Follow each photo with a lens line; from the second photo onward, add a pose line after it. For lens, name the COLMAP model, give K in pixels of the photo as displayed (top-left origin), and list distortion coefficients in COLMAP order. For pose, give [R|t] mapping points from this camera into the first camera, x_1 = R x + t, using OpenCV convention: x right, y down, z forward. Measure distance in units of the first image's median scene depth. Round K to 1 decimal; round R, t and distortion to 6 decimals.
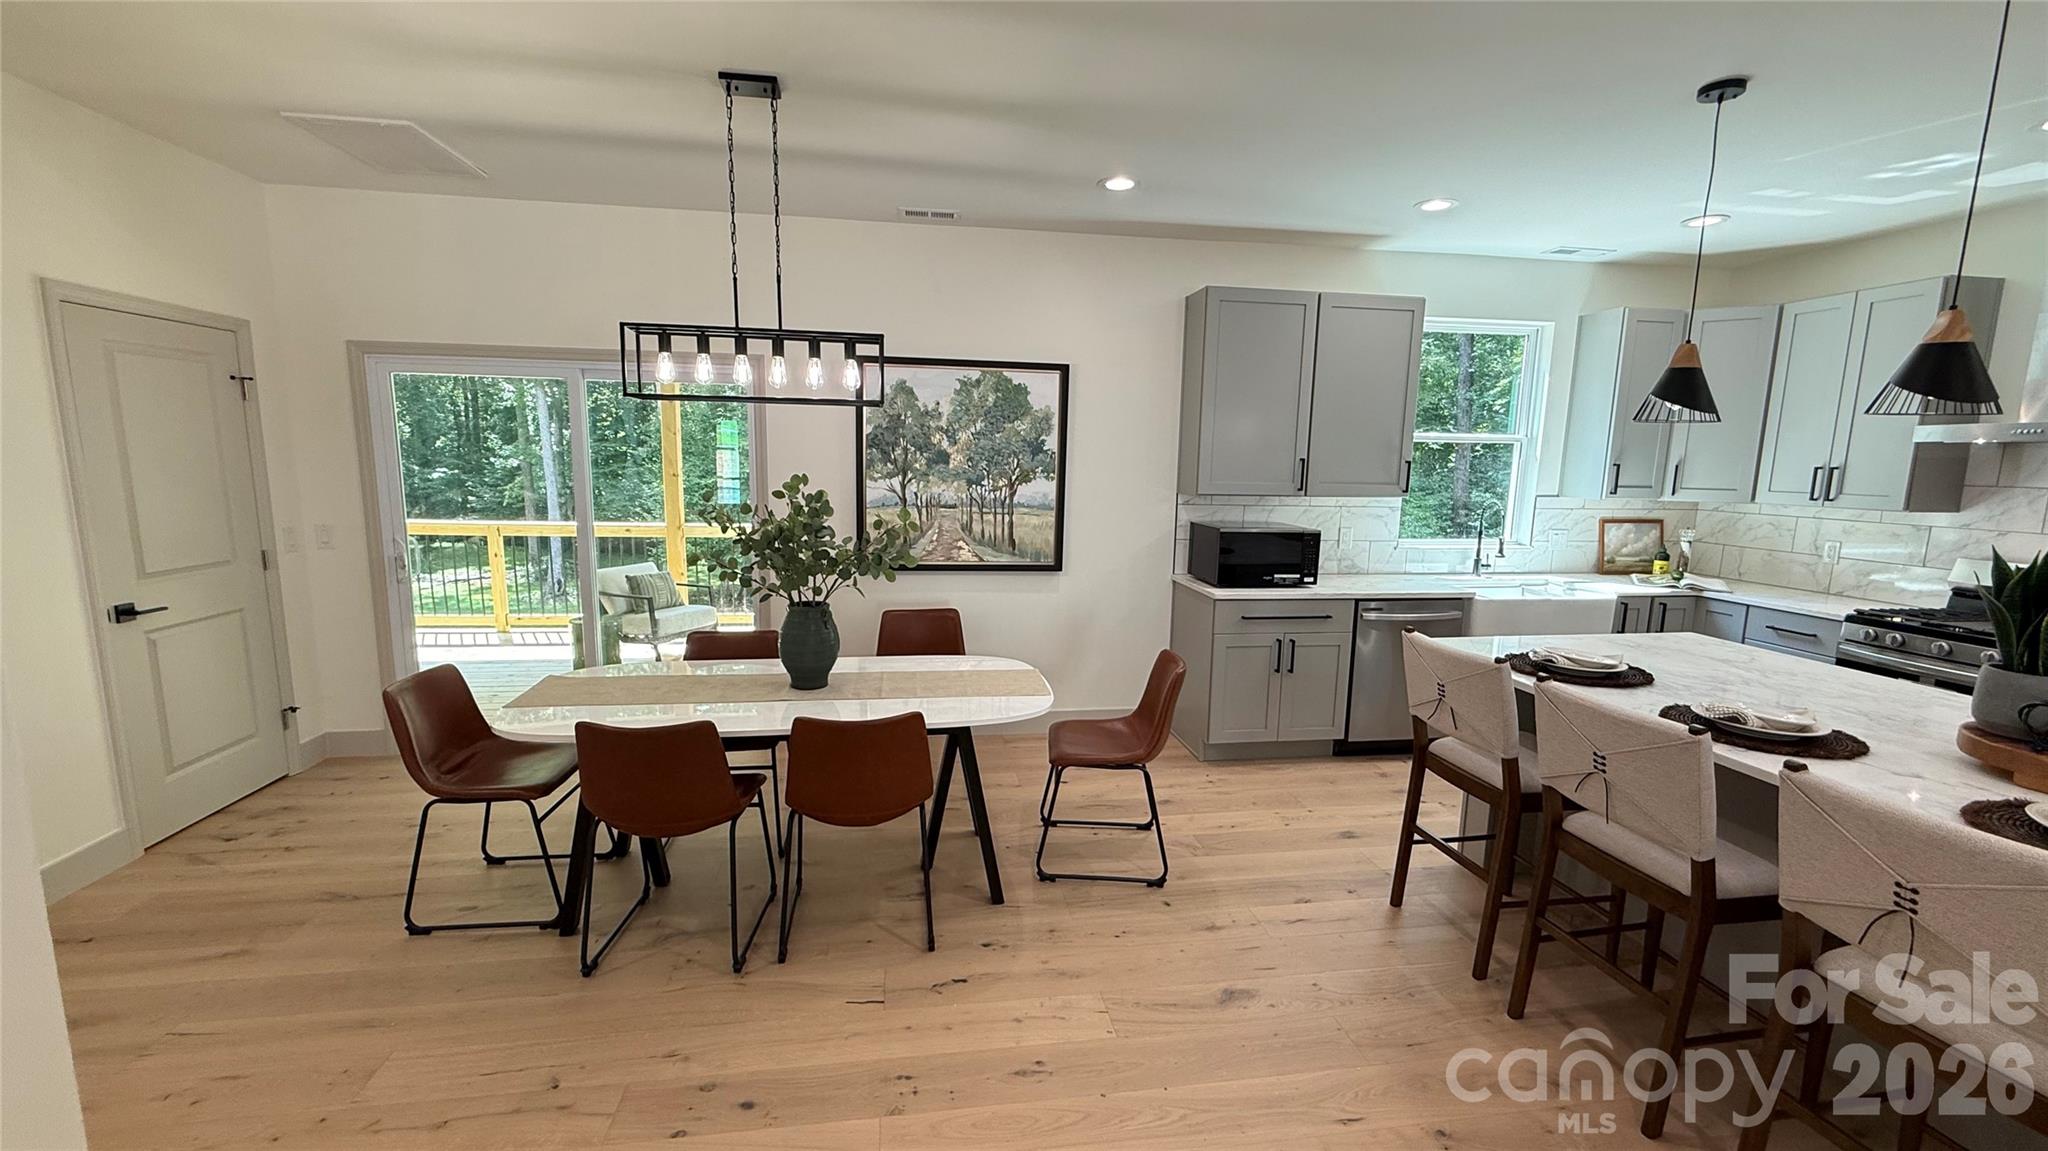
lens RADIAL K [[818.8, 0, 1019.8], [0, 818.8, 569.4], [0, 0, 1]] dist [0.003772, -0.000370]
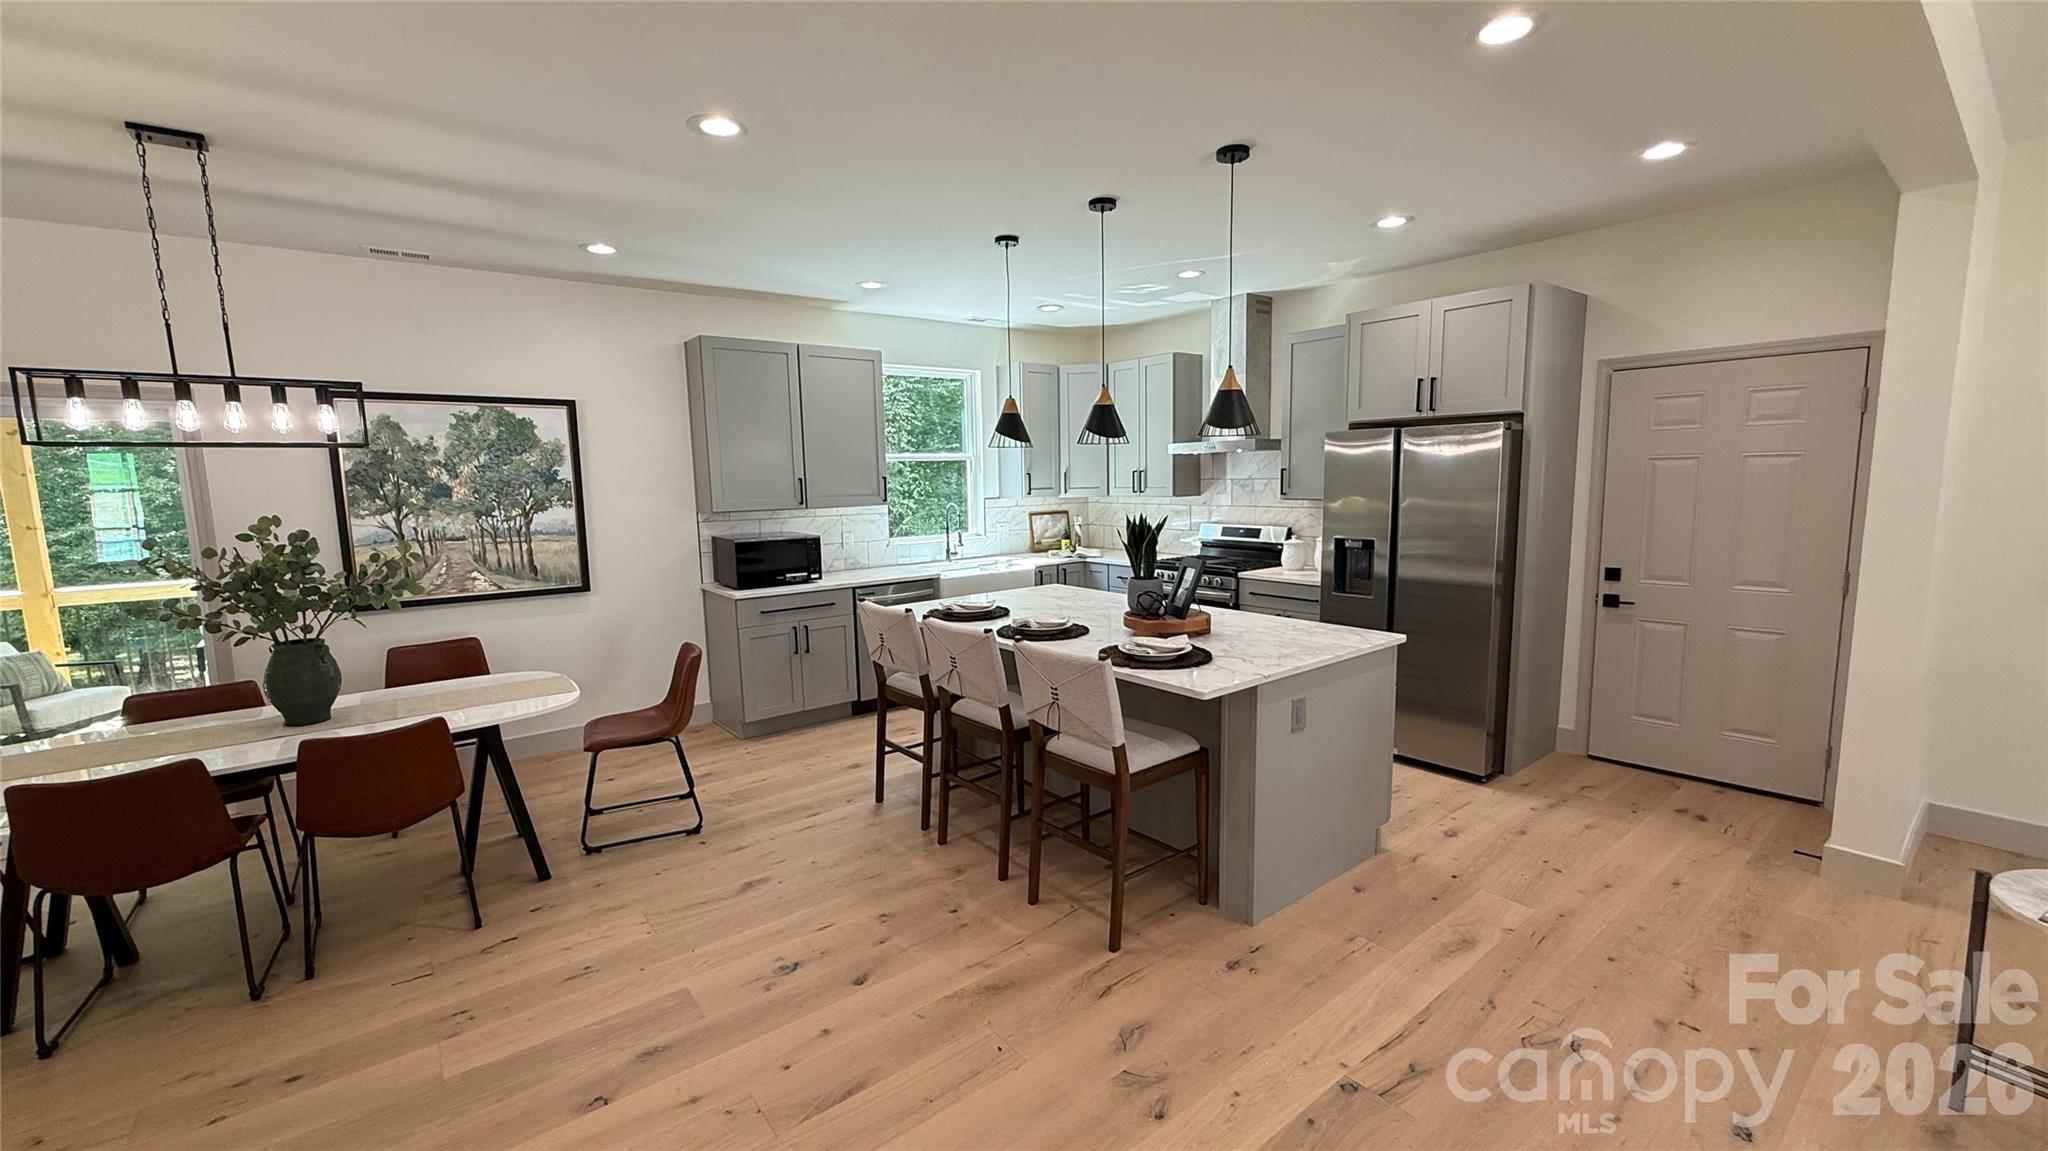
lens RADIAL K [[818.8, 0, 1020.3], [0, 818.8, 577.3], [0, 0, 1]] dist [0.003772, -0.000370]
pose [[0.870522, -0.098043, 0.482265, 0.029742], [0.103165, 0.994536, 0.015966, 0.029051], [-0.481195, 0.035854, 0.875880, -0.249976]]
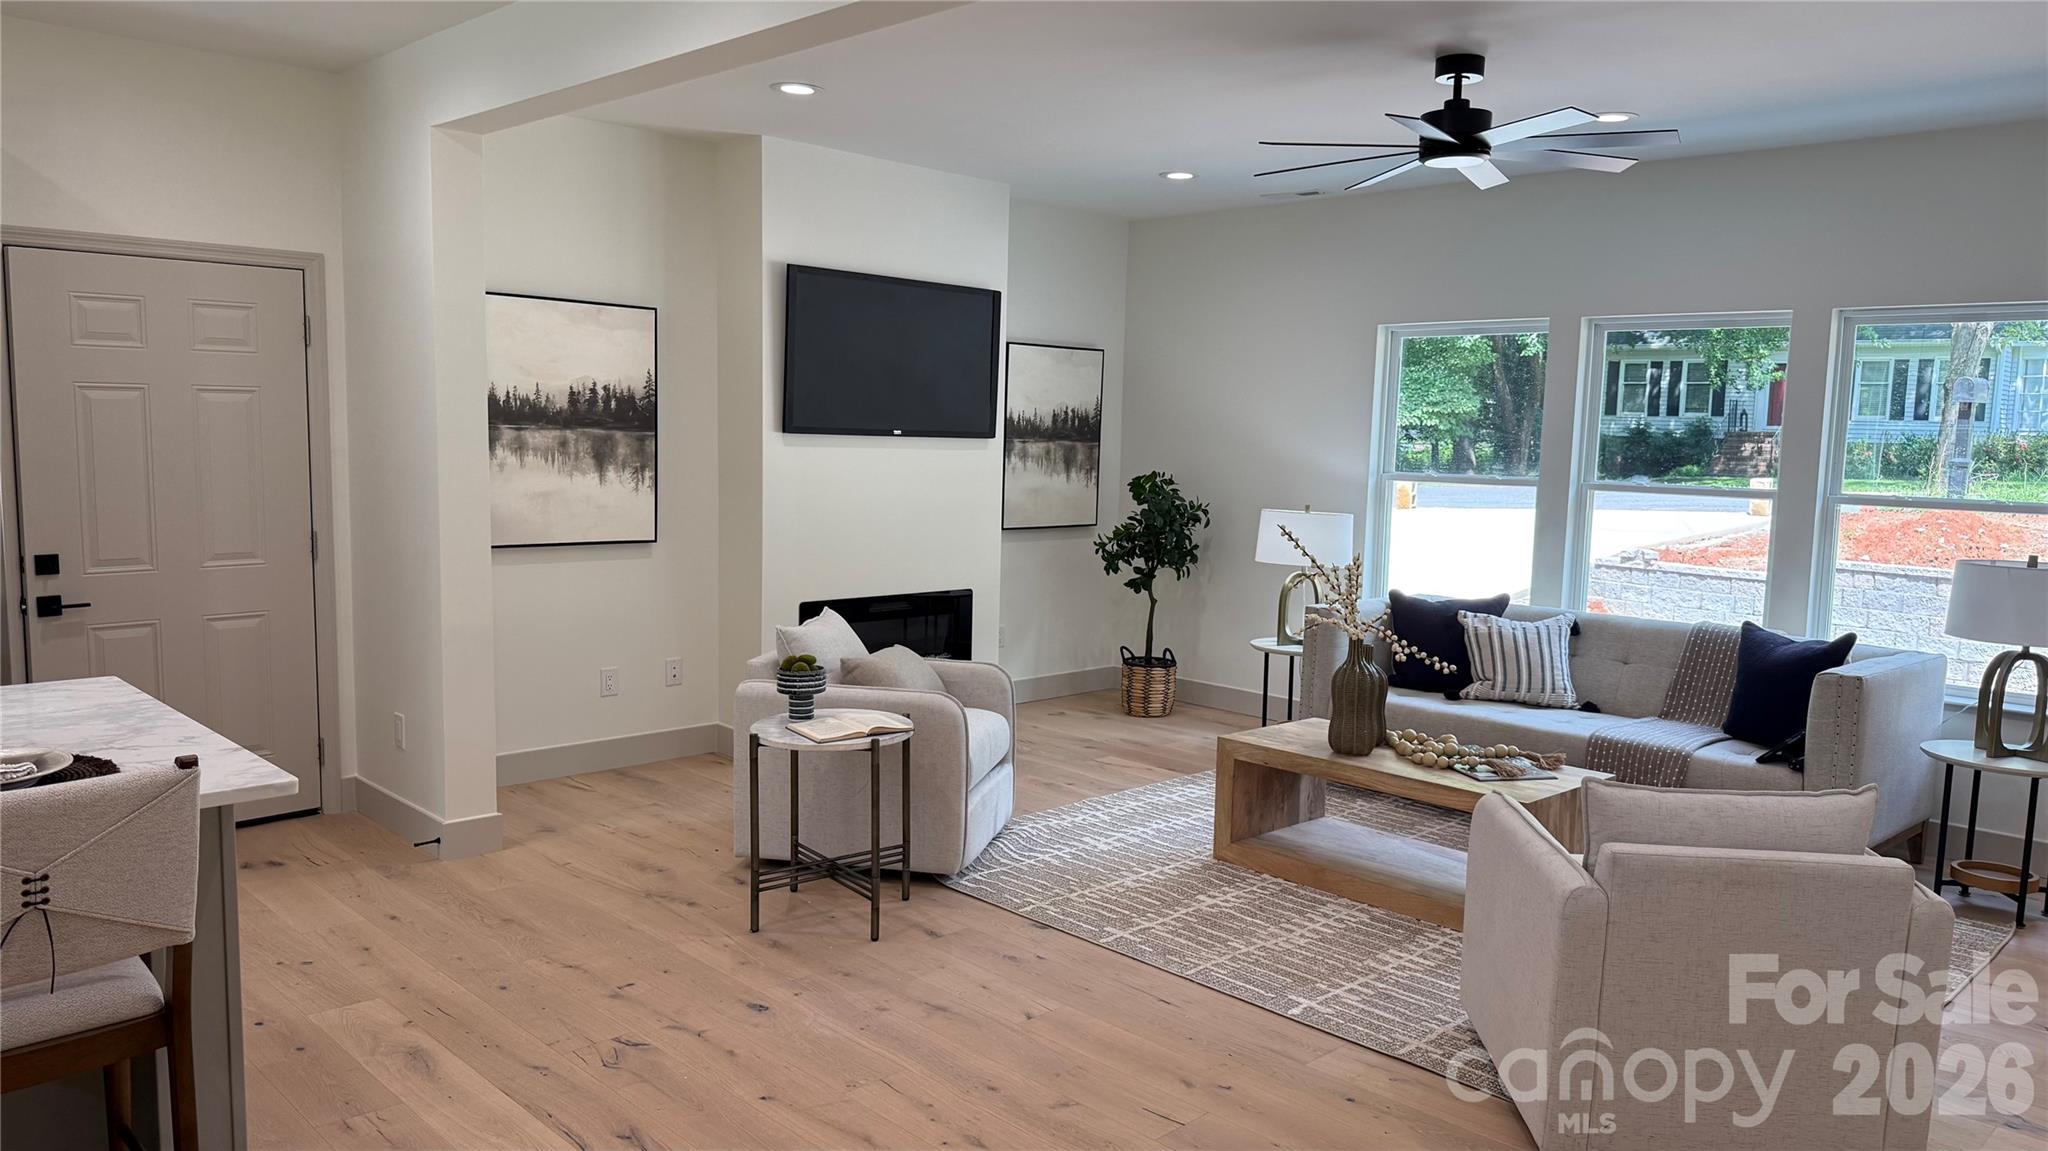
lens RADIAL K [[1443.2, 0, 1047.1], [0, 1443.2, 589.3], [0, 0, 1]] dist [0.076157, -0.101139]
pose [[-0.587324, -0.125938, 0.799494, -0.252089], [0.074684, 0.975172, 0.208475, -0.050835], [-0.805899, 0.182151, -0.563336, 0.340955]]
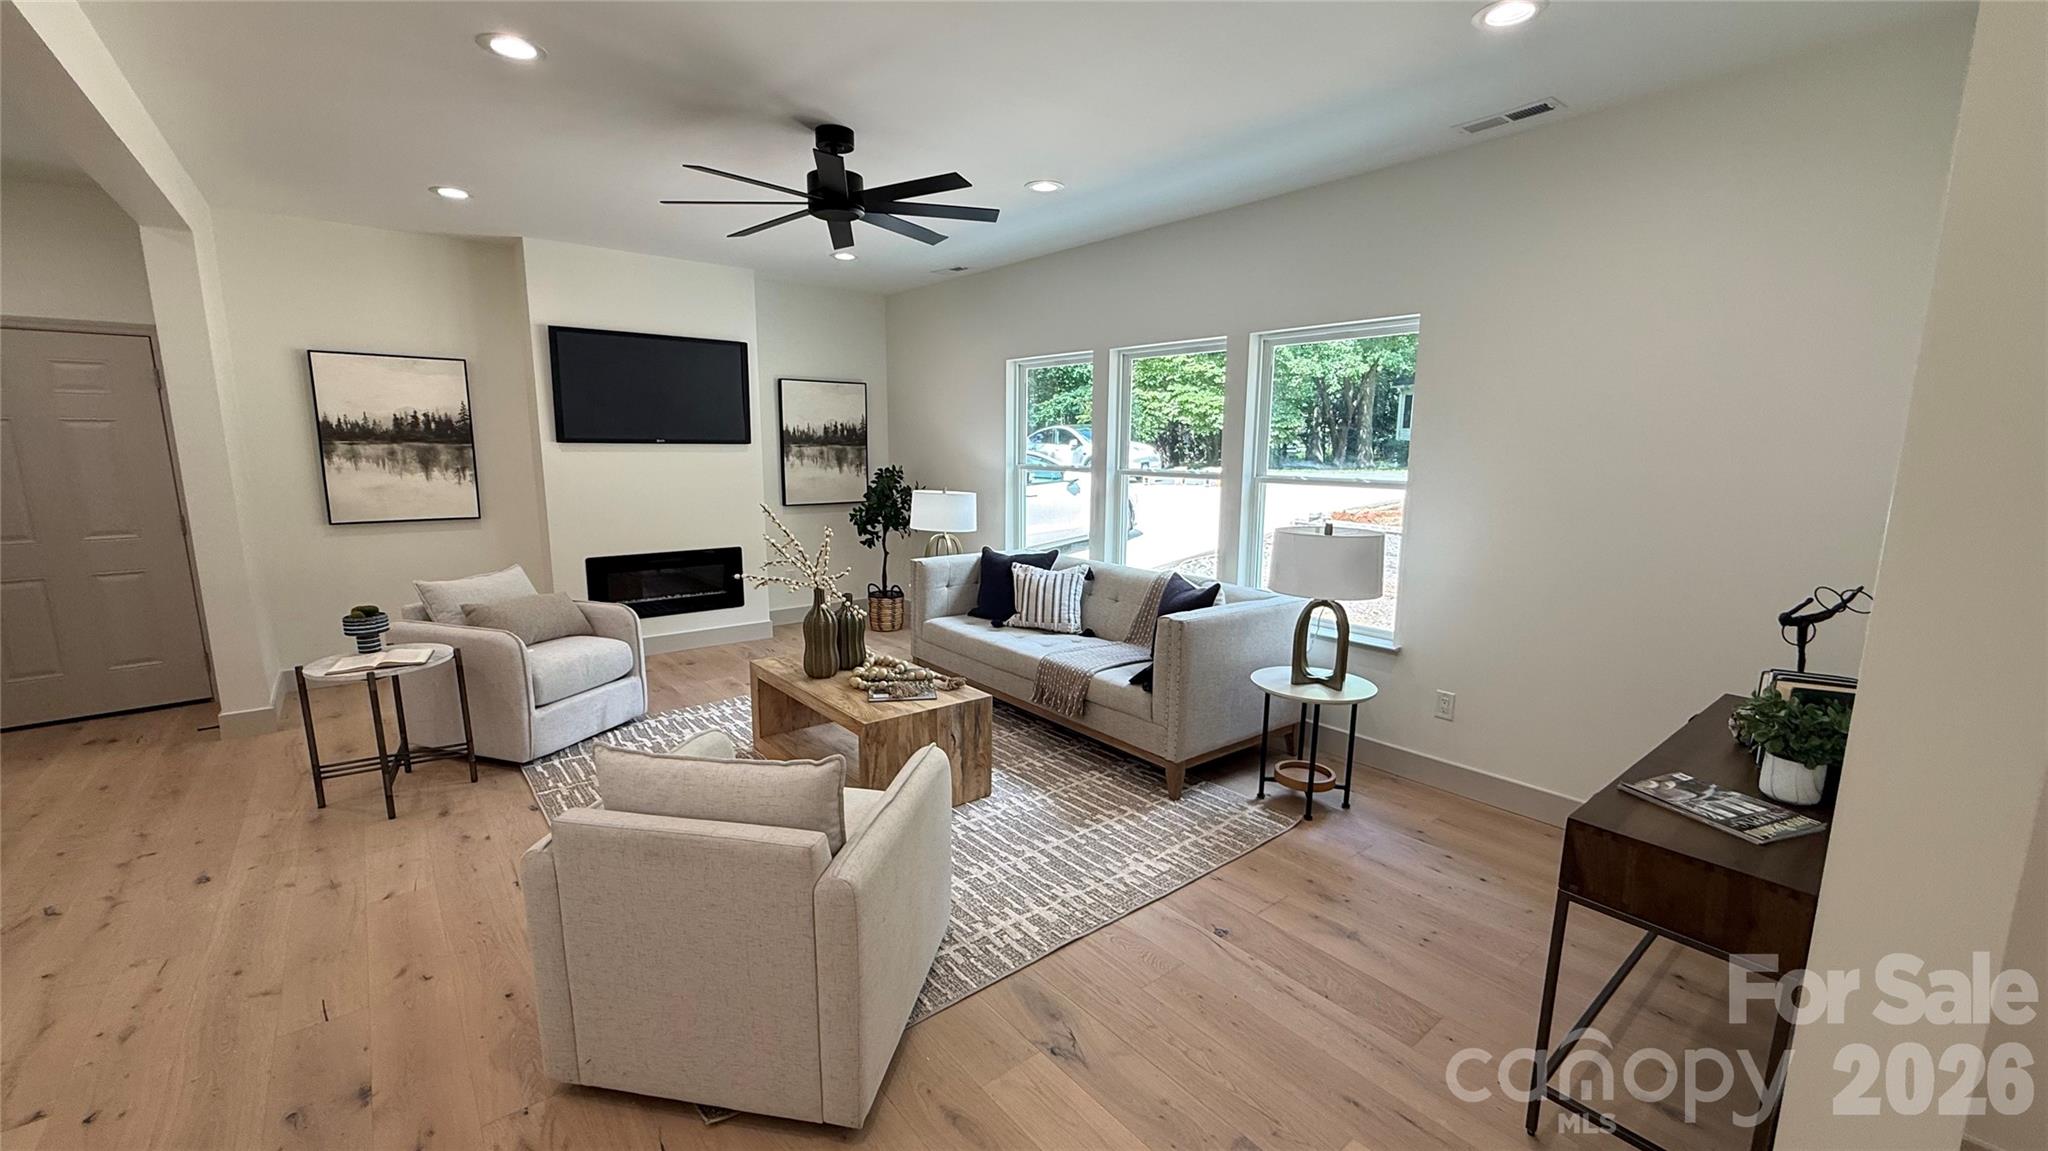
lens RADIAL K [[818.8, 0, 1028.1], [0, 818.8, 580.7], [0, 0, 1]] dist [0.003772, -0.000370]
pose [[-0.500733, -0.169704, 0.848804, -0.329463], [0.102920, 0.961965, 0.253044, 0.051343], [-0.859462, 0.214067, -0.464221, -0.362481]]
